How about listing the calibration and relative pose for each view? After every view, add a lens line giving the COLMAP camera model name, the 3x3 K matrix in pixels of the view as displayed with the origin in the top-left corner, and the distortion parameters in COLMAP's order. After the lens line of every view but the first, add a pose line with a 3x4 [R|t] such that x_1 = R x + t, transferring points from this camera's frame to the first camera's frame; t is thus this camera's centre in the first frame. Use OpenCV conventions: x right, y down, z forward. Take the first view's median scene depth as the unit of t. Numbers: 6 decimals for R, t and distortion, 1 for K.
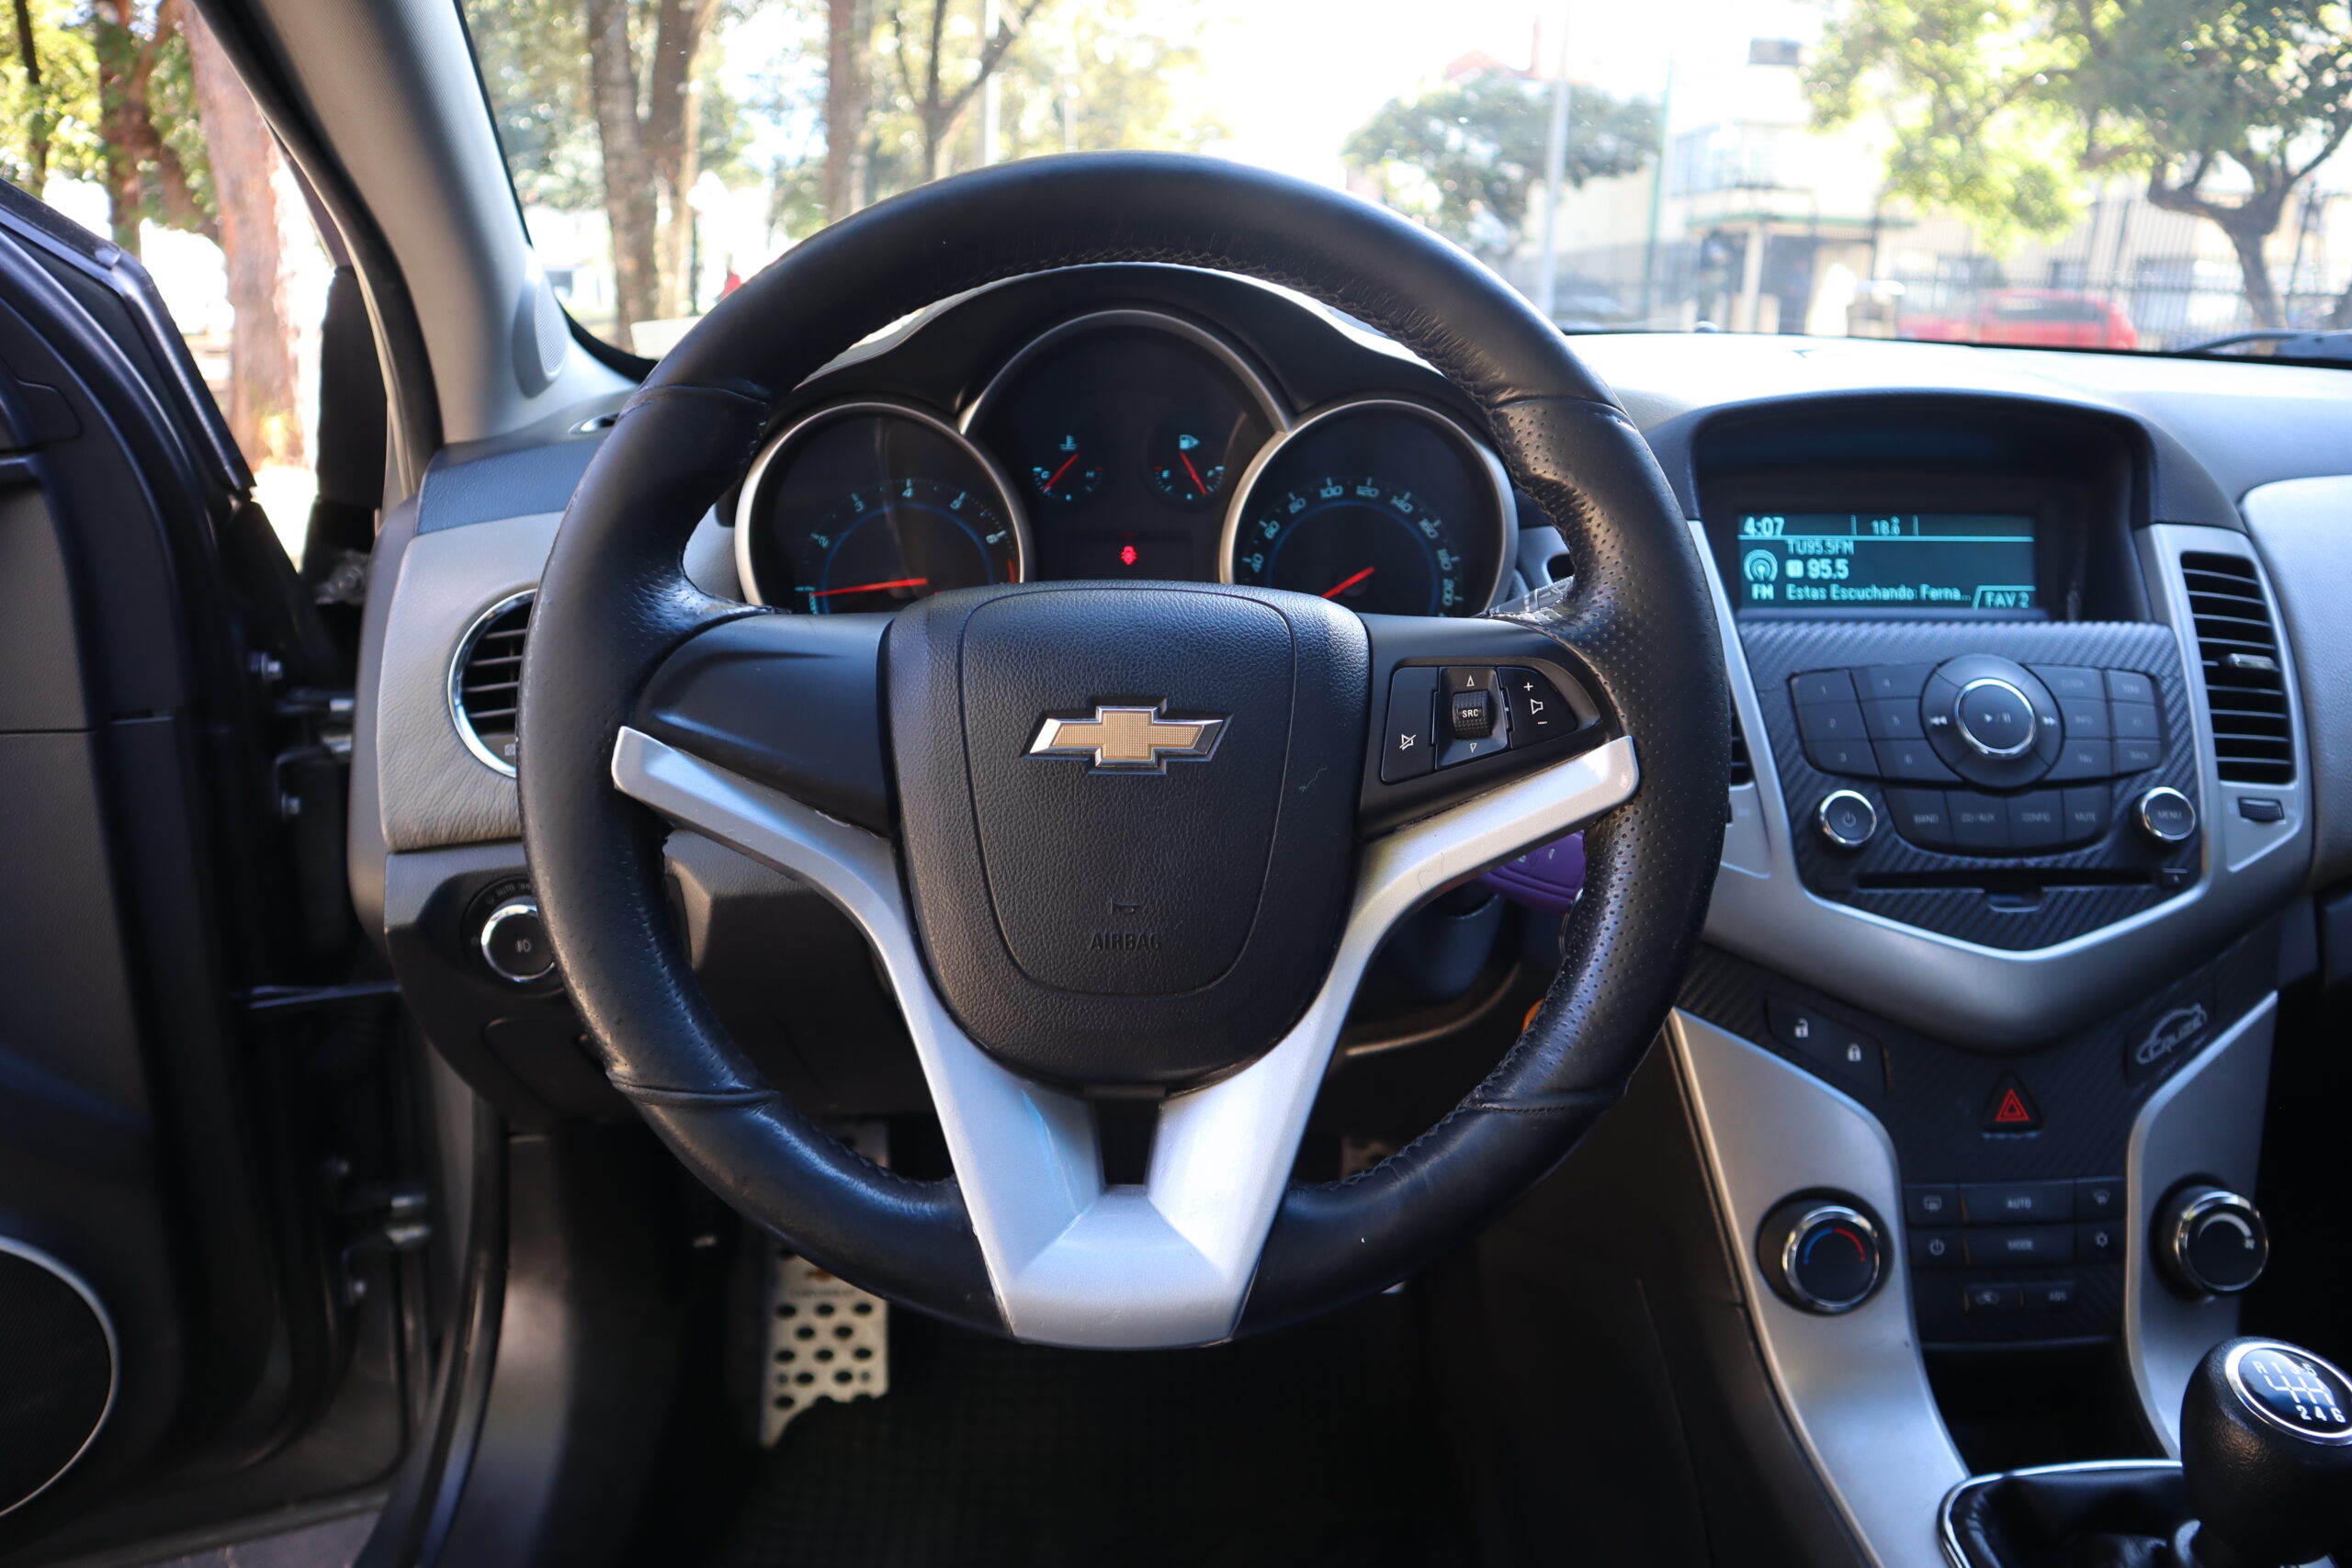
lens RADIAL K [[1629.2, 0, 1176.0], [0, 1629.2, 784.0], [0, 0, 1]] dist [-0.126645, 0.088802]
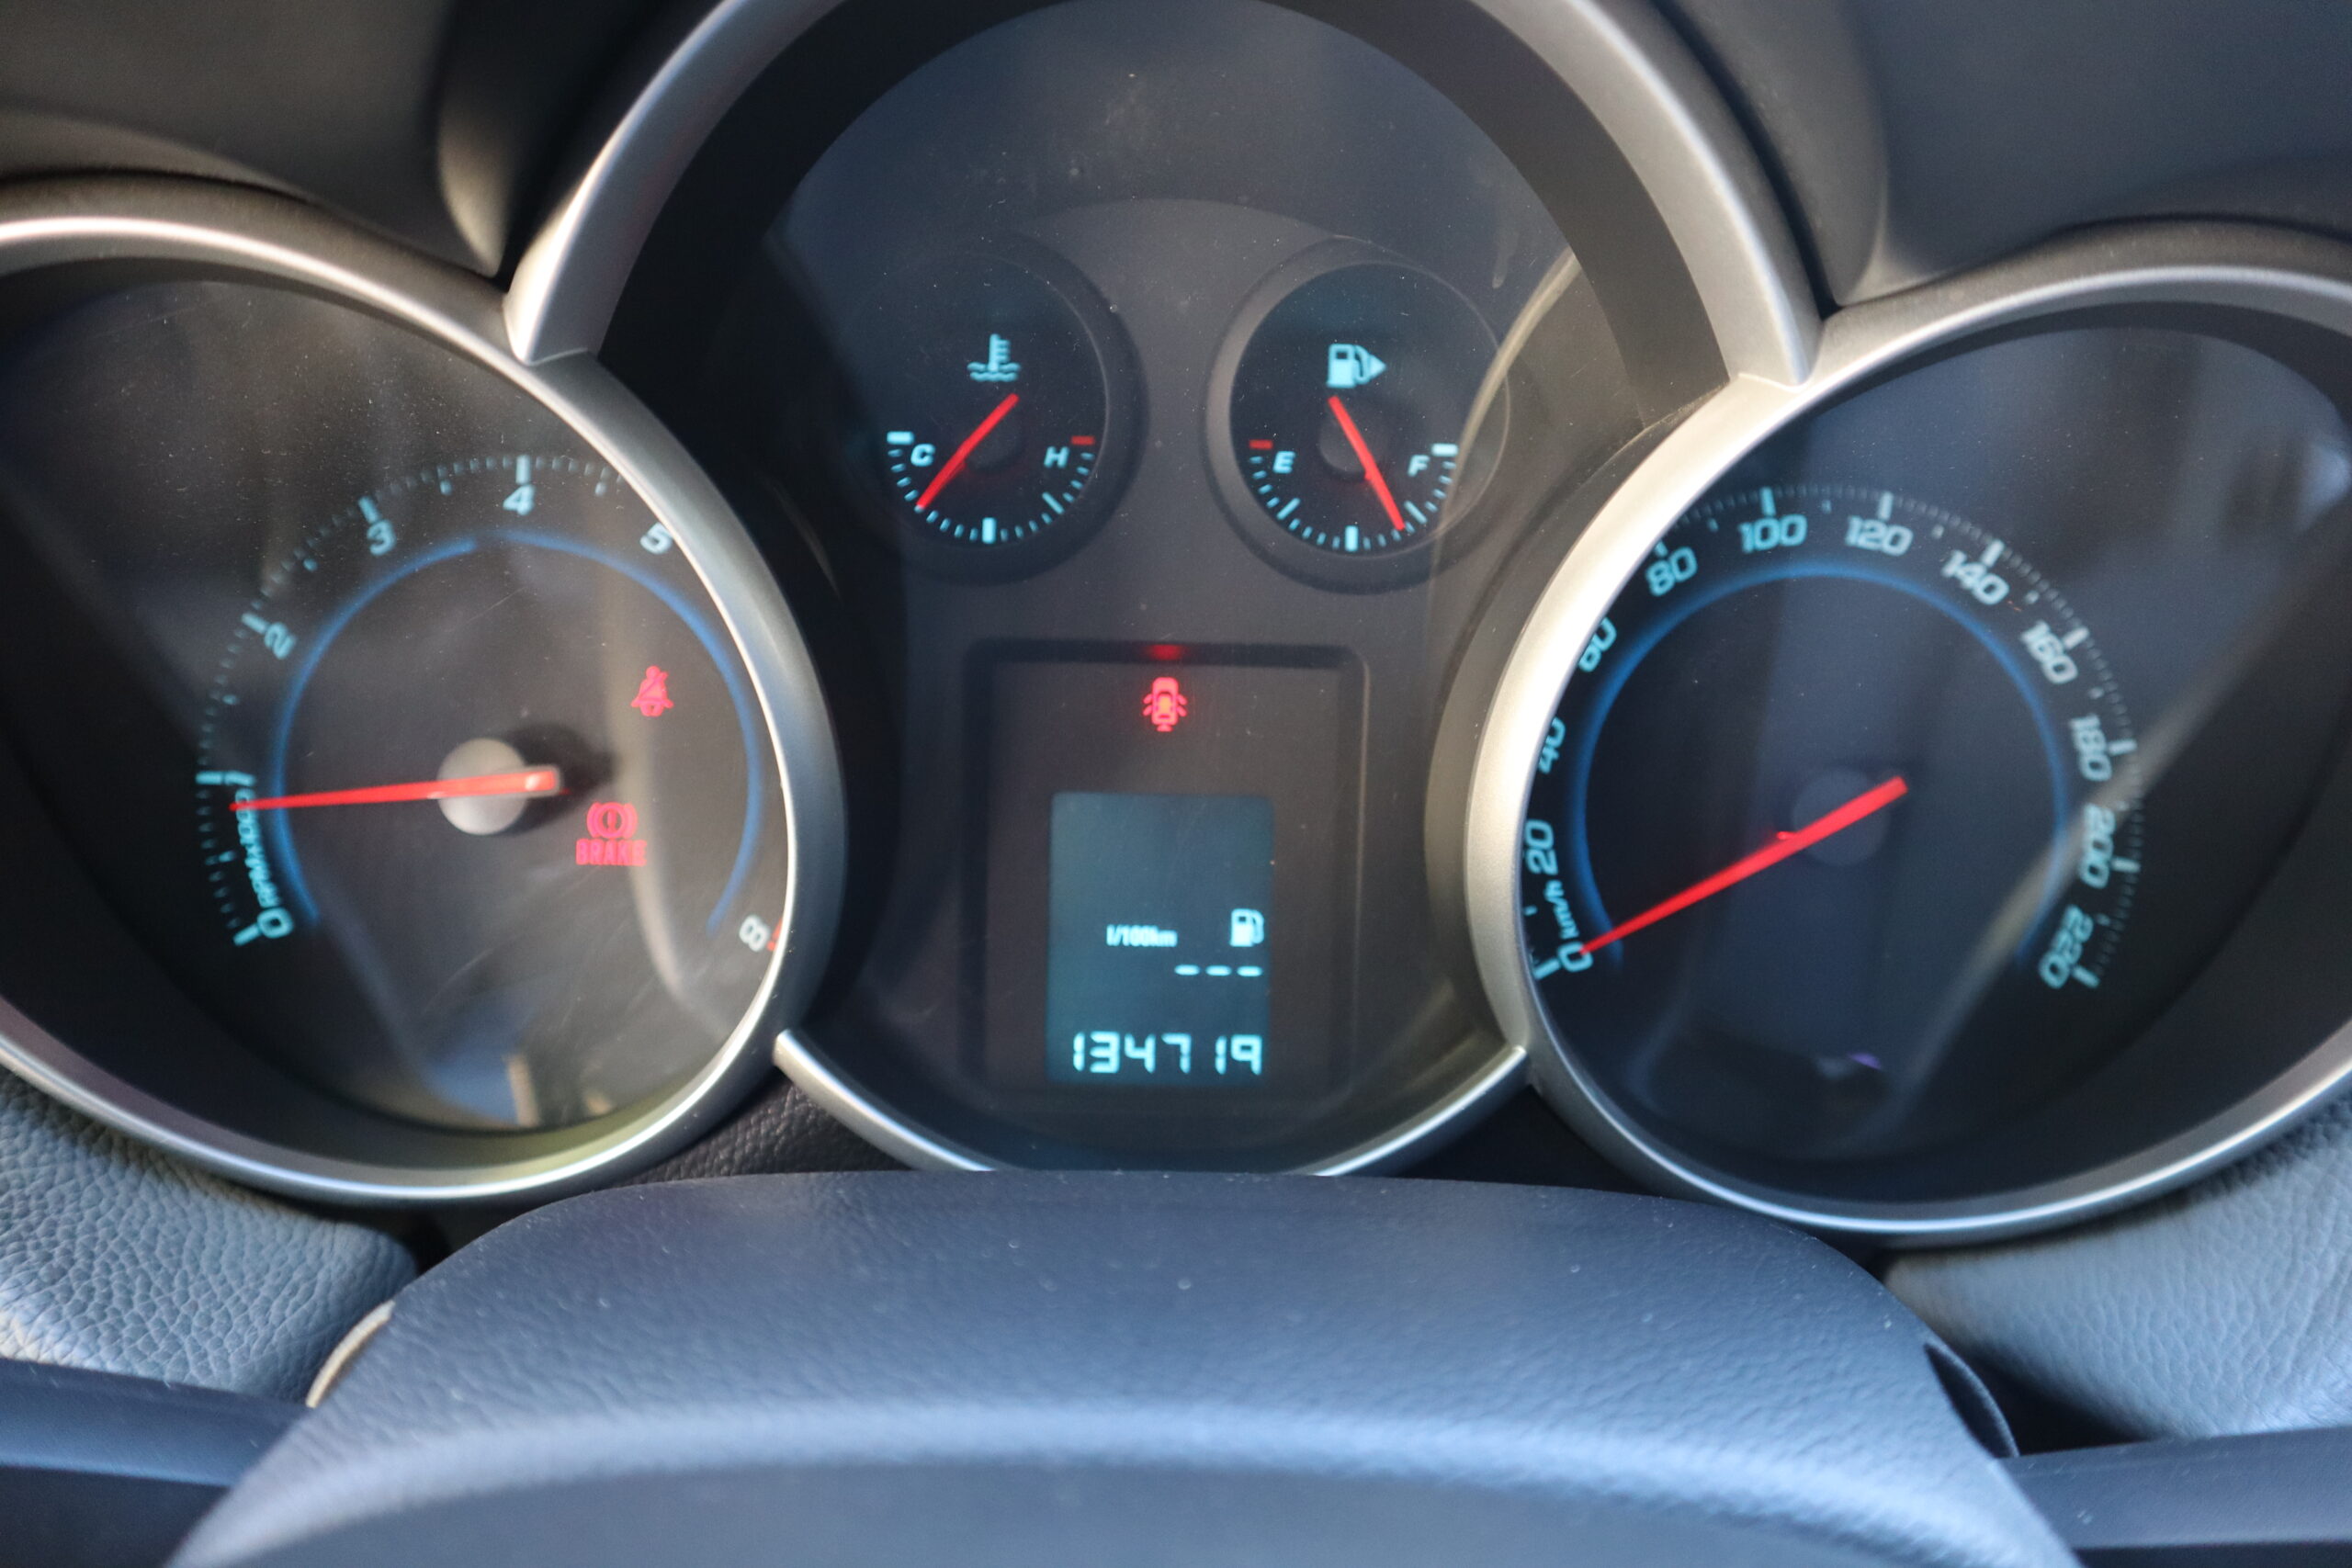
lens RADIAL K [[1629.2, 0, 1176.0], [0, 1629.2, 784.0], [0, 0, 1]] dist [-0.126645, 0.088802]
pose [[0.999368, 0.030831, -0.017678, -0.021079], [-0.029131, 0.995563, 0.089473, -0.159200], [0.020358, -0.088902, 0.995832, 0.683566]]
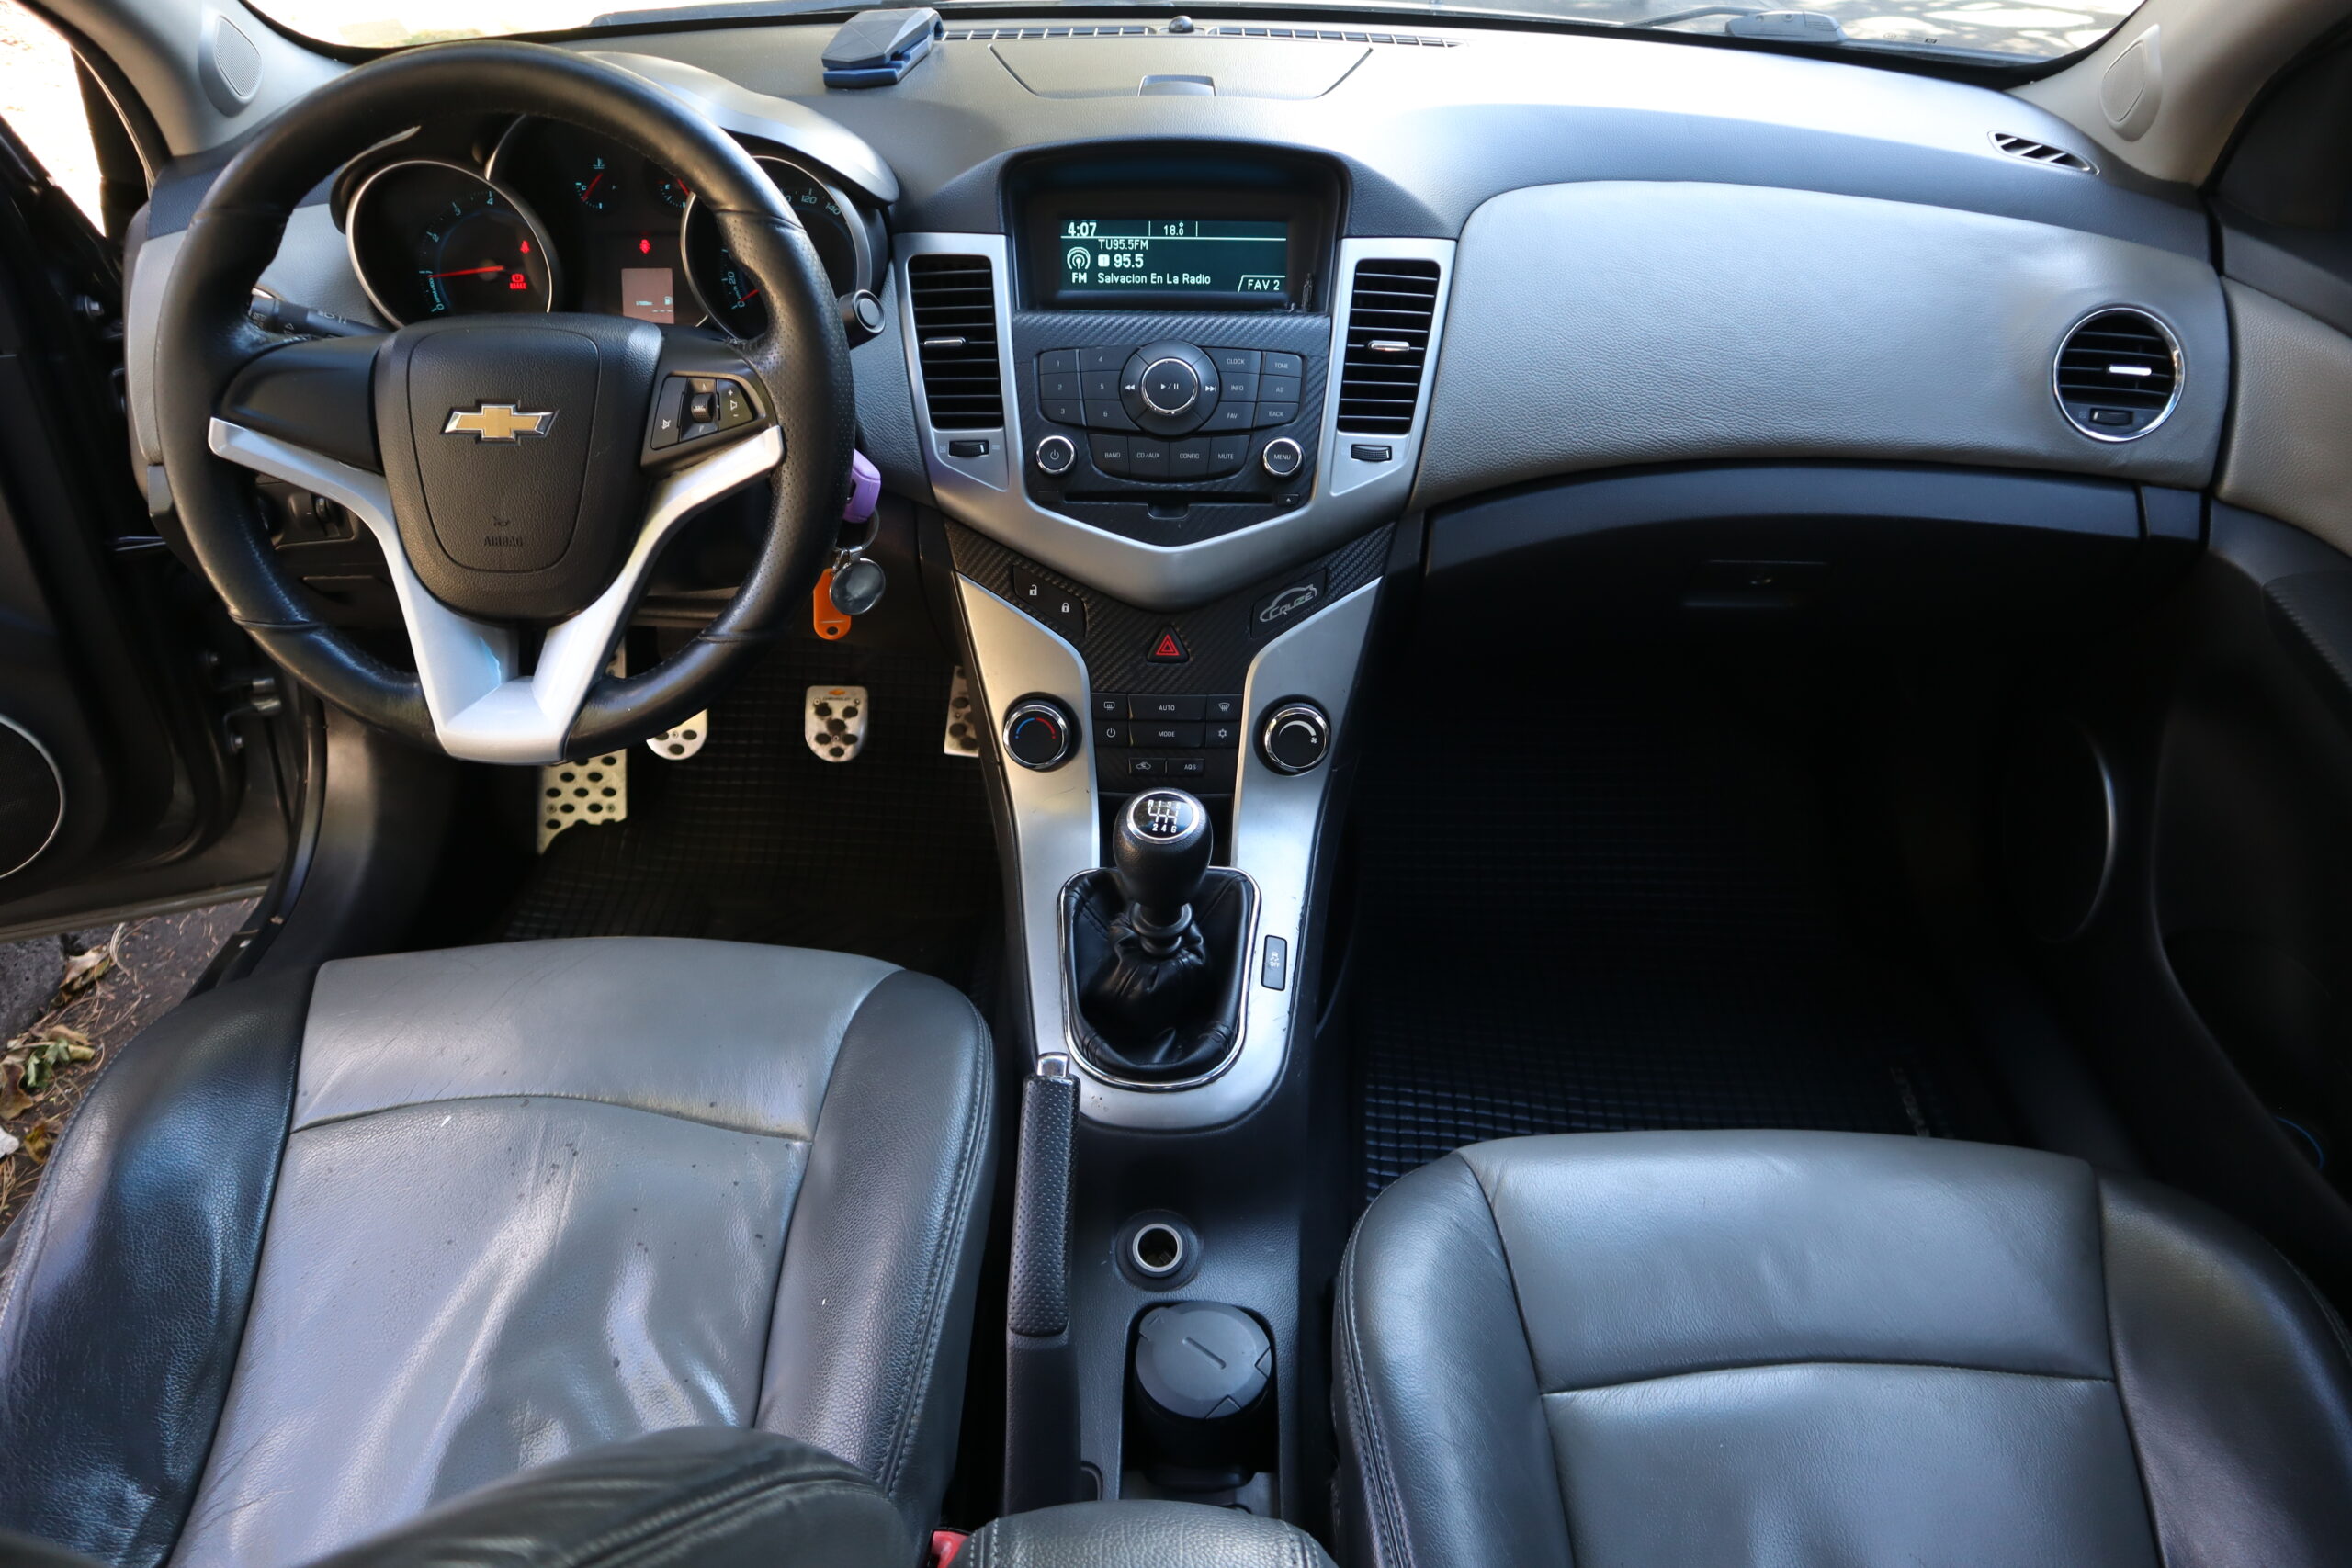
lens RADIAL K [[1629.2, 0, 1176.0], [0, 1629.2, 784.0], [0, 0, 1]] dist [-0.126645, 0.088802]
pose [[0.999159, 0.028755, -0.029226, 0.504461], [-0.018504, 0.952360, 0.304413, -0.128403], [0.036587, -0.303616, 0.952092, -0.467536]]
